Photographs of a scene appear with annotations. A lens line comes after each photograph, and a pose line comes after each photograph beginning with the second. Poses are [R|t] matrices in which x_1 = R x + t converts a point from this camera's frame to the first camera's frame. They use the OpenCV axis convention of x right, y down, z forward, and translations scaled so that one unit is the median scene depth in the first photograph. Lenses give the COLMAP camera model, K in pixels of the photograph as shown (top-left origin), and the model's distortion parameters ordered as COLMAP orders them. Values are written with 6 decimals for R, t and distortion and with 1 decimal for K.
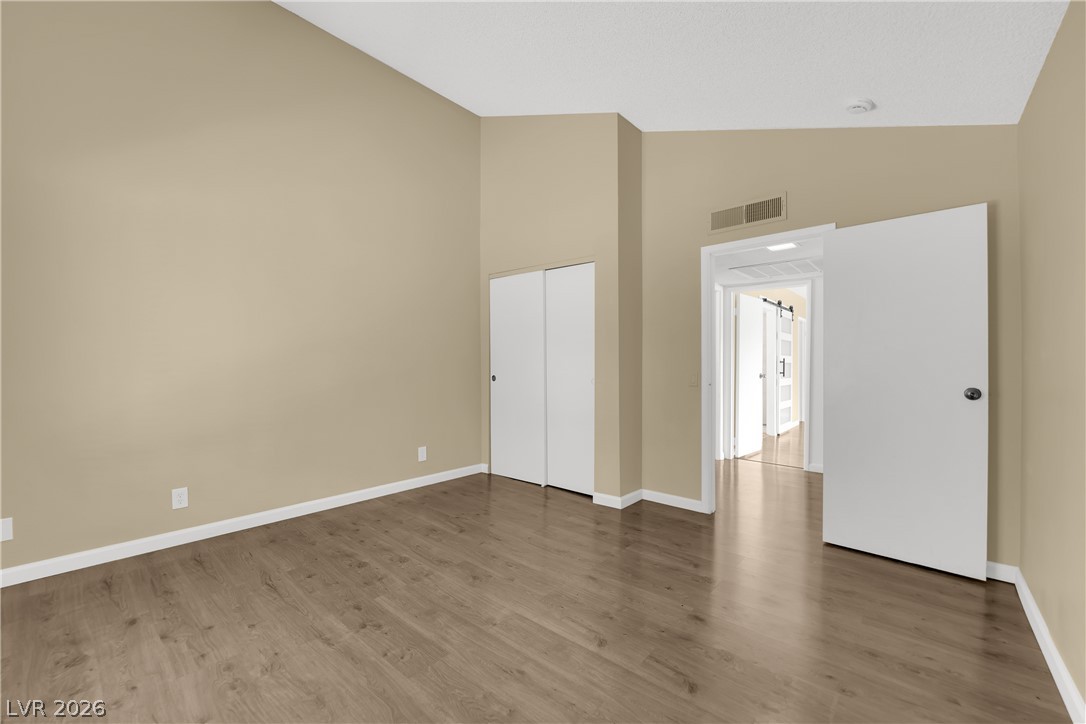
lens RADIAL K [[439.7, 0, 535.2], [0, 439.7, 361.4], [0, 0, 1]] dist [-0.010640, -0.001993]
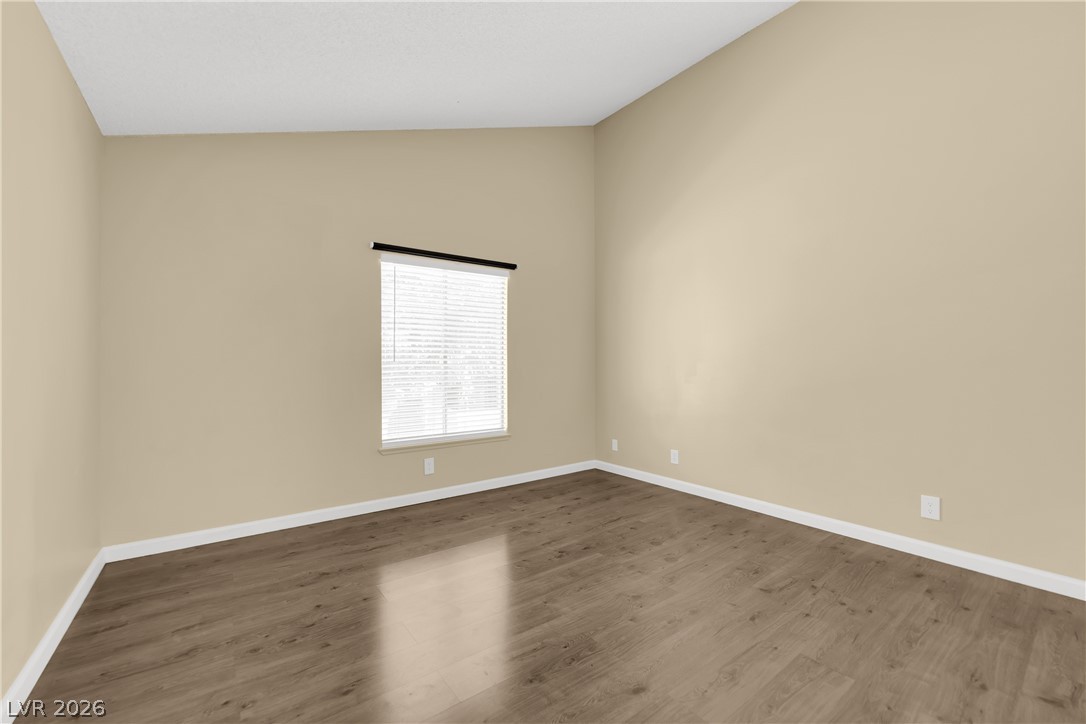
lens RADIAL K [[439.7, 0, 535.3], [0, 439.7, 362.9], [0, 0, 1]] dist [-0.010640, -0.001993]
pose [[-0.211042, -0.006228, -0.977457, 0.730483], [-0.002631, 0.999980, -0.005803, 0.018235], [0.977473, 0.001347, -0.211054, 0.914963]]
